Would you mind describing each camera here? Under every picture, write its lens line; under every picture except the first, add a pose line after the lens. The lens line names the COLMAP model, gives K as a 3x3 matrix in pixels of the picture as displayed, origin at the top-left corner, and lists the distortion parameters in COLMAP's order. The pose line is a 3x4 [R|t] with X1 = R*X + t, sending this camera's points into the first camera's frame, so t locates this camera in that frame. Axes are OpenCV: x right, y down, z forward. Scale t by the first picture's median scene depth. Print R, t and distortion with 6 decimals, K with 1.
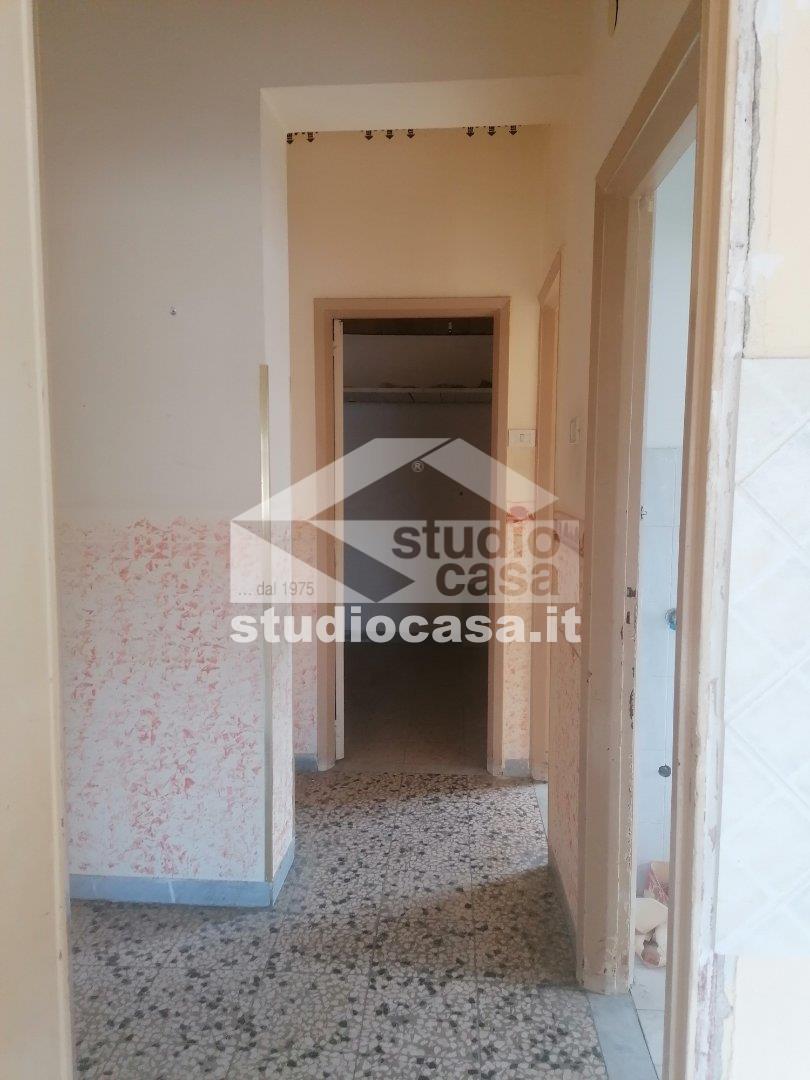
lens RADIAL K [[800.7, 0, 405.0], [0, 800.7, 540.0], [0, 0, 1]] dist [0.089073, -0.115210]
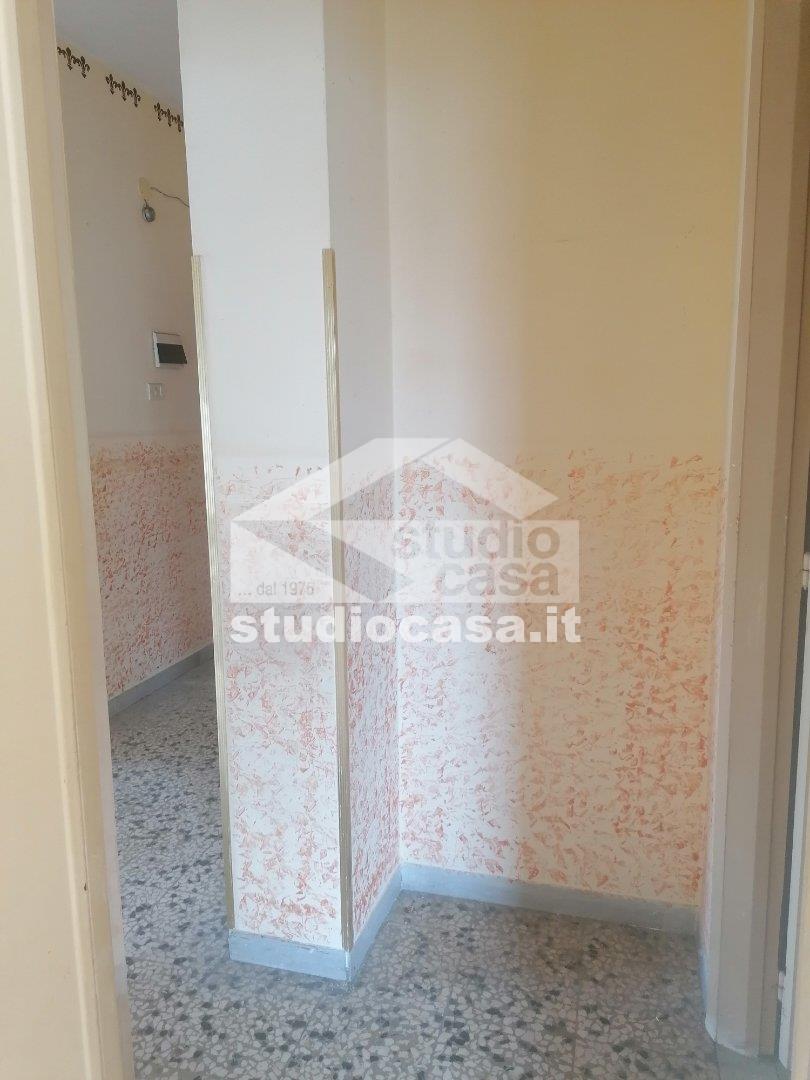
lens RADIAL K [[800.7, 0, 405.0], [0, 800.7, 540.0], [0, 0, 1]] dist [0.089073, -0.115210]
pose [[-0.186526, 0.170530, -0.967537, 0.550865], [-0.076545, 0.979304, 0.187361, -0.131090], [0.979464, 0.109007, -0.169612, 1.342414]]
